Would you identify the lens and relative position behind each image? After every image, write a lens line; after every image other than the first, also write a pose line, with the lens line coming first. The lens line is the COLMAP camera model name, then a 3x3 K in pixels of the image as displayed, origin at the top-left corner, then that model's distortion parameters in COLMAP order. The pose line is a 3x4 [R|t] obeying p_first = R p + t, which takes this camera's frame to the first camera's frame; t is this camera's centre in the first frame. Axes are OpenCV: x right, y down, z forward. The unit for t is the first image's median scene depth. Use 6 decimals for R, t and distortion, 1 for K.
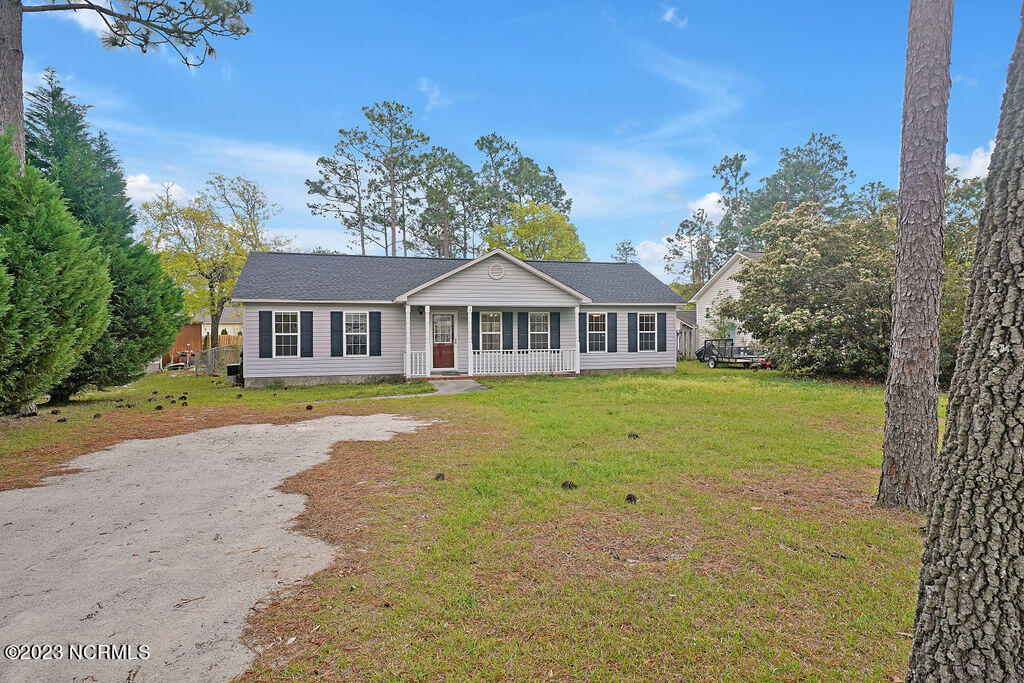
lens RADIAL K [[526.2, 0, 509.2], [0, 526.2, 325.0], [0, 0, 1]] dist [0.002593, 0.000064]
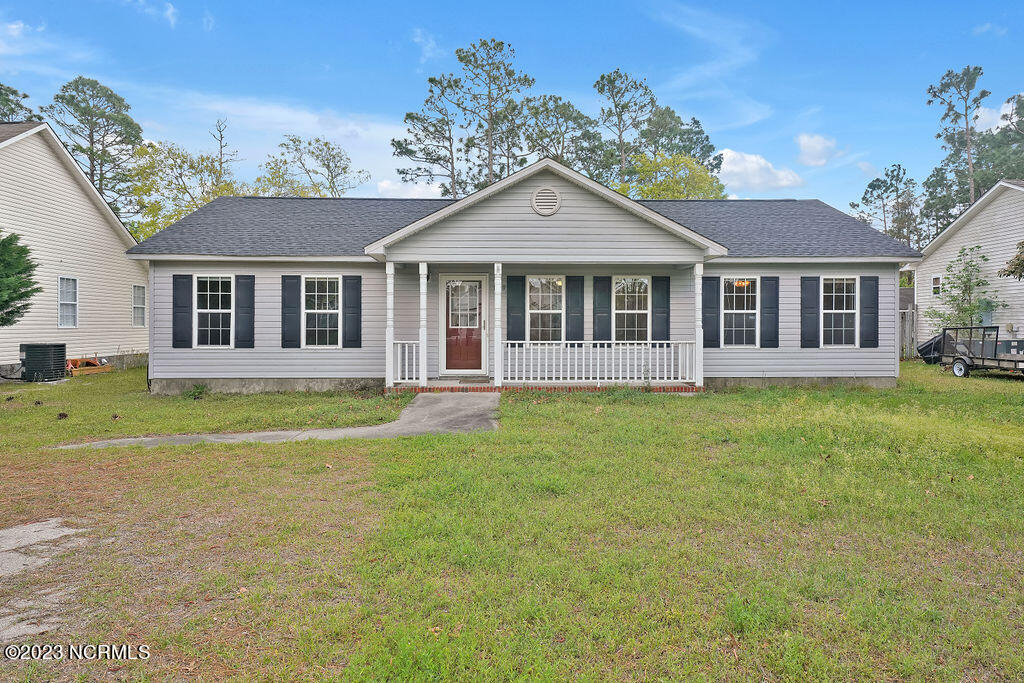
lens RADIAL K [[549.2, 0, 516.4], [0, 549.2, 314.7], [0, 0, 1]] dist [0.005338, -0.000213]
pose [[0.969308, 0.003387, -0.245826, 0.080027], [-0.001834, 0.999977, 0.006546, 0.013945], [0.245842, -0.005895, 0.969292, 0.374607]]
